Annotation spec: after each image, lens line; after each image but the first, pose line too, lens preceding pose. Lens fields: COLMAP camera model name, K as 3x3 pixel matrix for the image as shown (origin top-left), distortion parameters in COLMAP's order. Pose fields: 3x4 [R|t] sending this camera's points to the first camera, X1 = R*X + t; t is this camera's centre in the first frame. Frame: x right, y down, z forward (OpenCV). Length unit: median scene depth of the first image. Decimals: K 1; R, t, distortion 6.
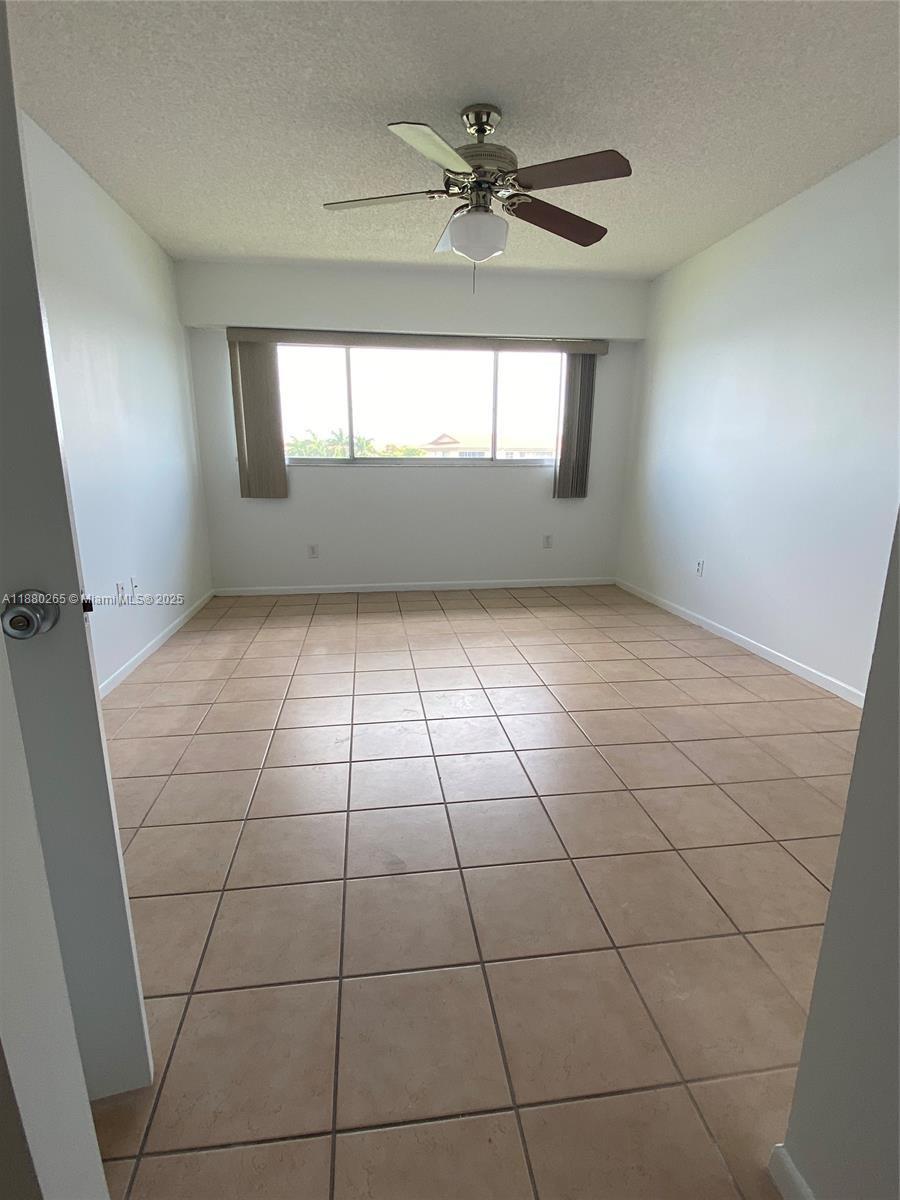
lens RADIAL K [[610.5, 0, 418.6], [0, 610.5, 601.1], [0, 0, 1]] dist [0.002444, -0.016445]
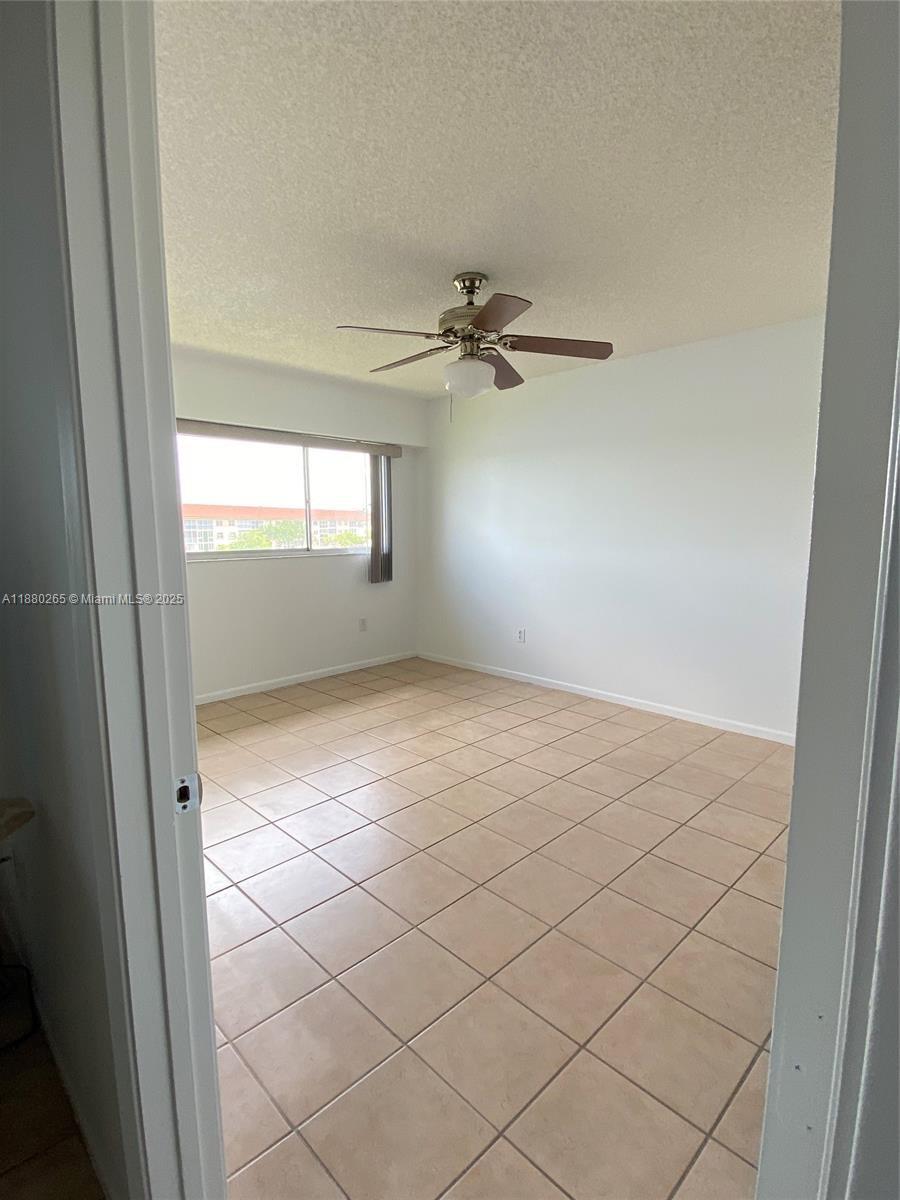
lens RADIAL K [[610.5, 0, 418.6], [0, 610.5, 601.1], [0, 0, 1]] dist [0.002444, -0.016445]
pose [[0.799101, -0.082616, 0.595493, -0.435871], [0.143398, 0.988117, -0.055341, -0.085693], [-0.583845, 0.129615, 0.801452, 0.122822]]
